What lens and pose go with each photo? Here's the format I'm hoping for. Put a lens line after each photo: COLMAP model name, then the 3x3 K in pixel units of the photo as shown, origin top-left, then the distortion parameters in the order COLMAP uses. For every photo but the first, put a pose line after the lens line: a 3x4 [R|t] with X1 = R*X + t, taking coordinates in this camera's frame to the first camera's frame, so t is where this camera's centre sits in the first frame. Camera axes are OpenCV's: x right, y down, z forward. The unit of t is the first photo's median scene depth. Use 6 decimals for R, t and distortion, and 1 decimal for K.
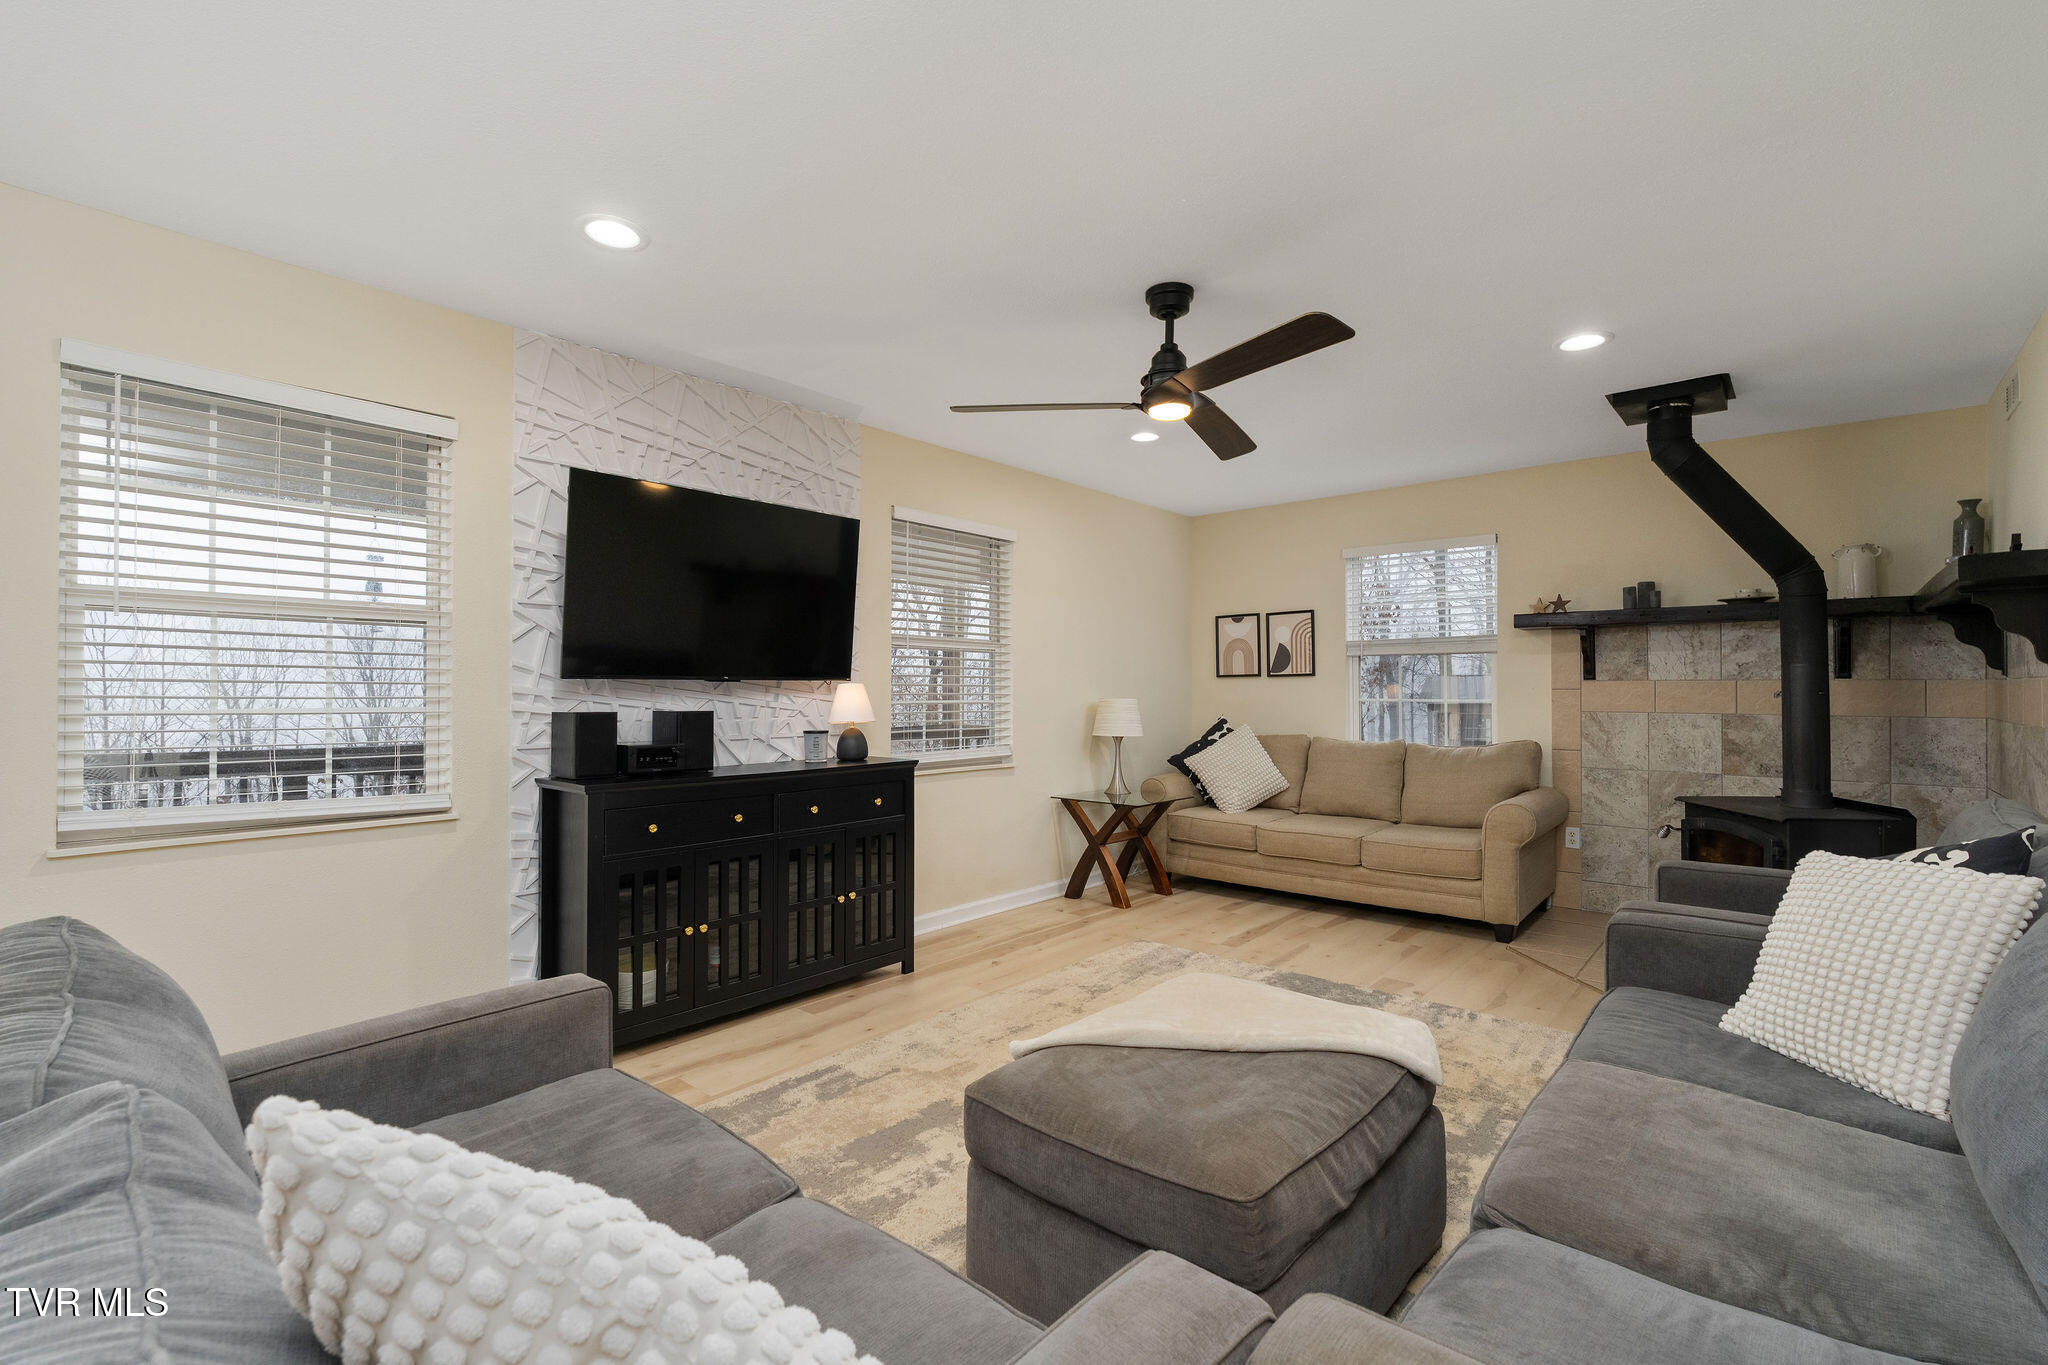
lens RADIAL K [[897.4, 0, 1024.0], [0, 897.4, 682.5], [0, 0, 1]] dist [-0.003361, -0.000195]
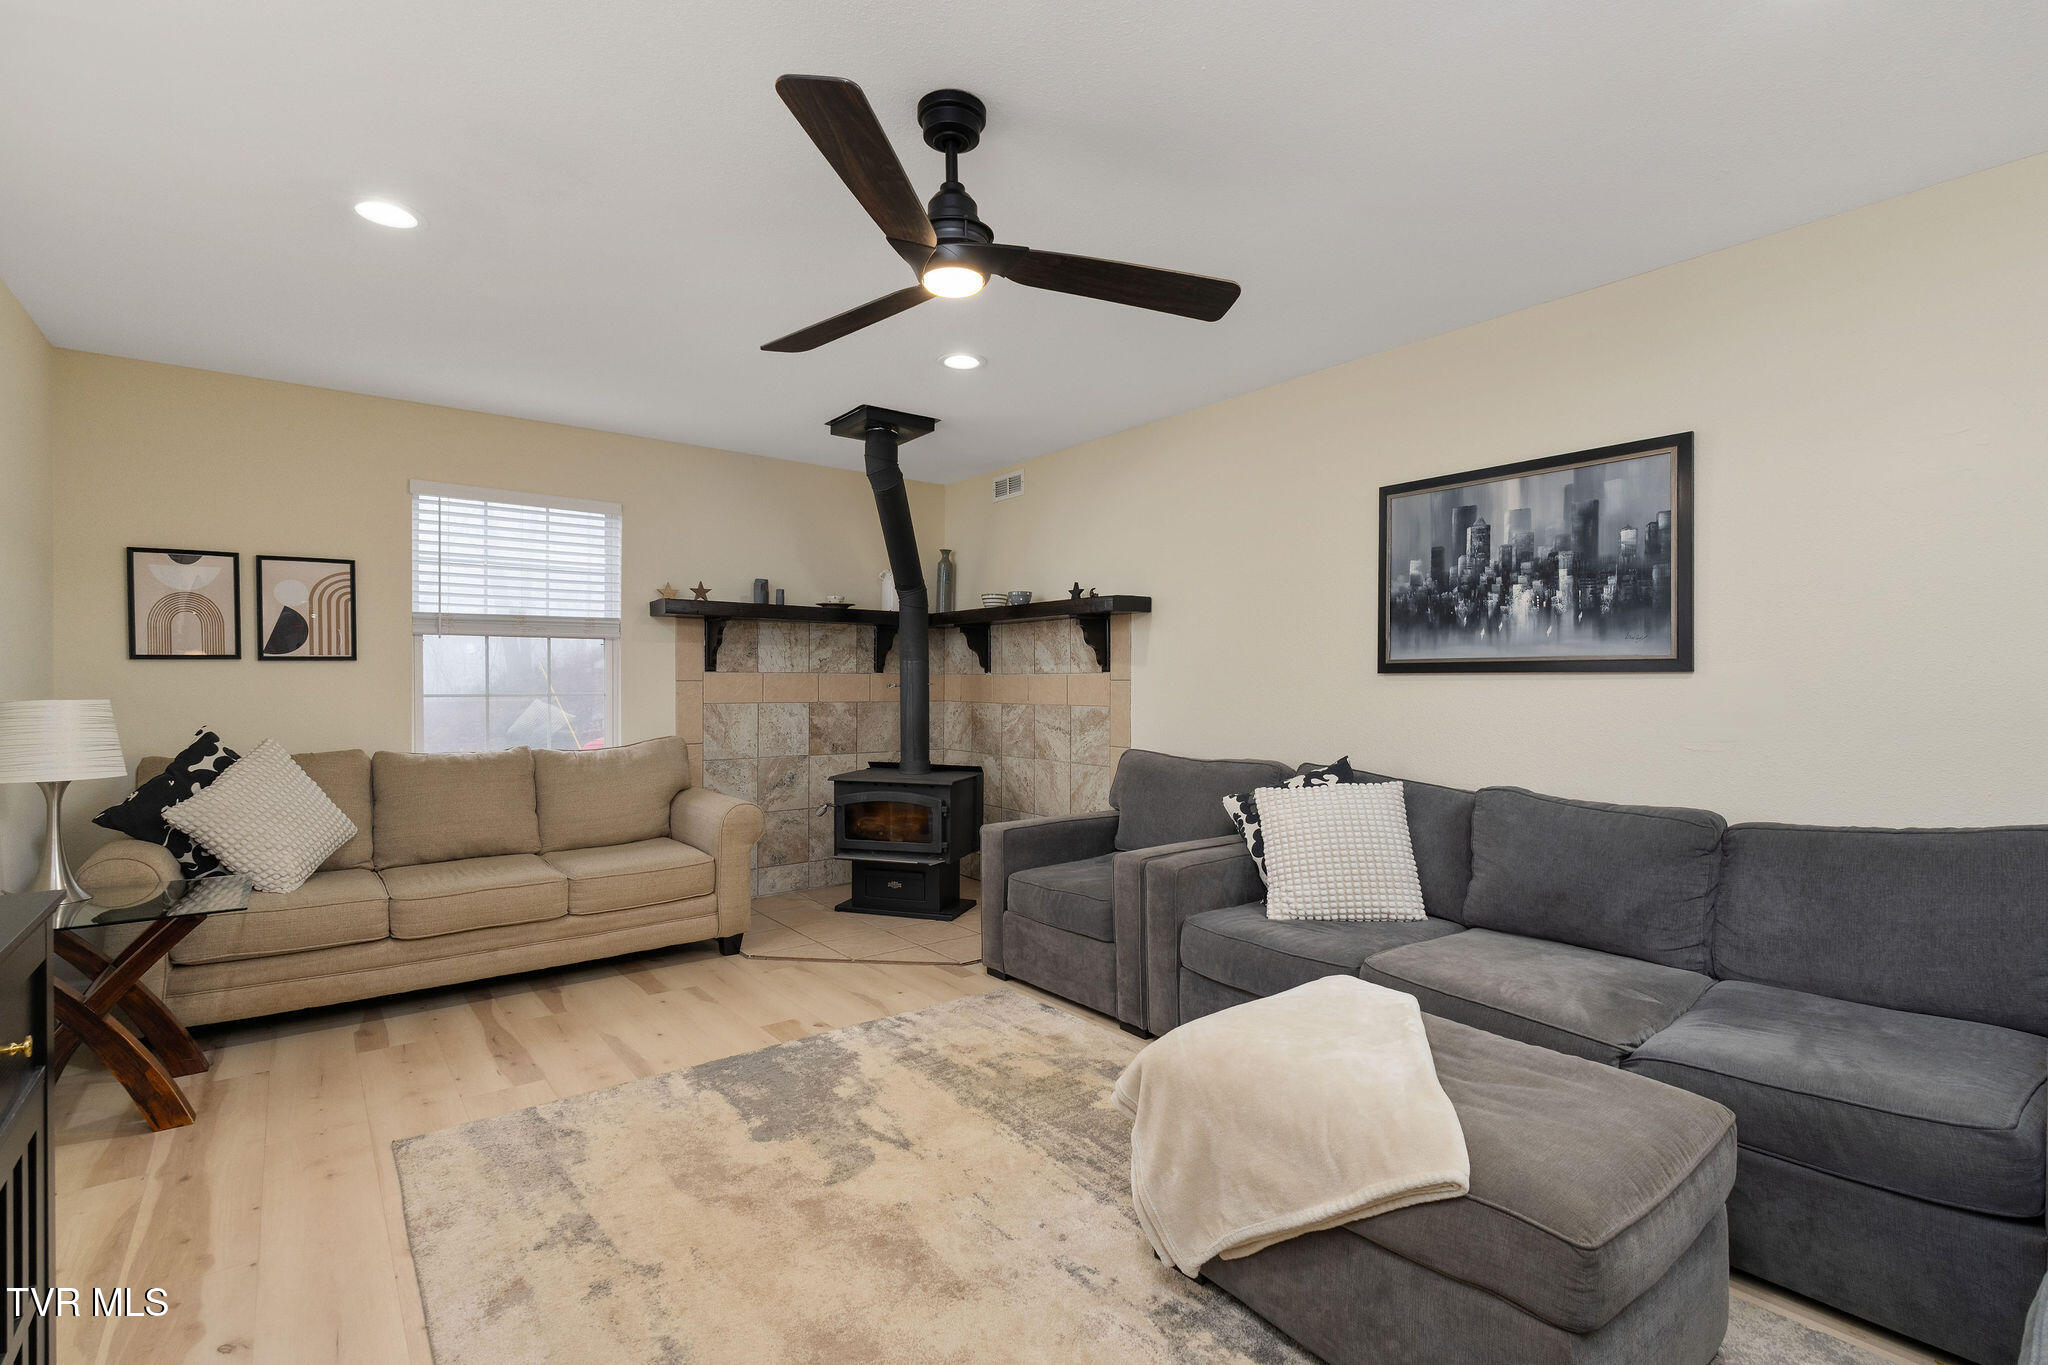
lens RADIAL K [[932.7, 0, 1024.0], [0, 932.7, 682.5], [0, 0, 1]] dist [-0.002621, 0.000058]
pose [[0.188164, -0.001352, 0.982137, -0.342573], [-0.007945, 0.999964, 0.002899, 0.003927], [-0.982105, -0.008348, 0.188147, 0.510382]]
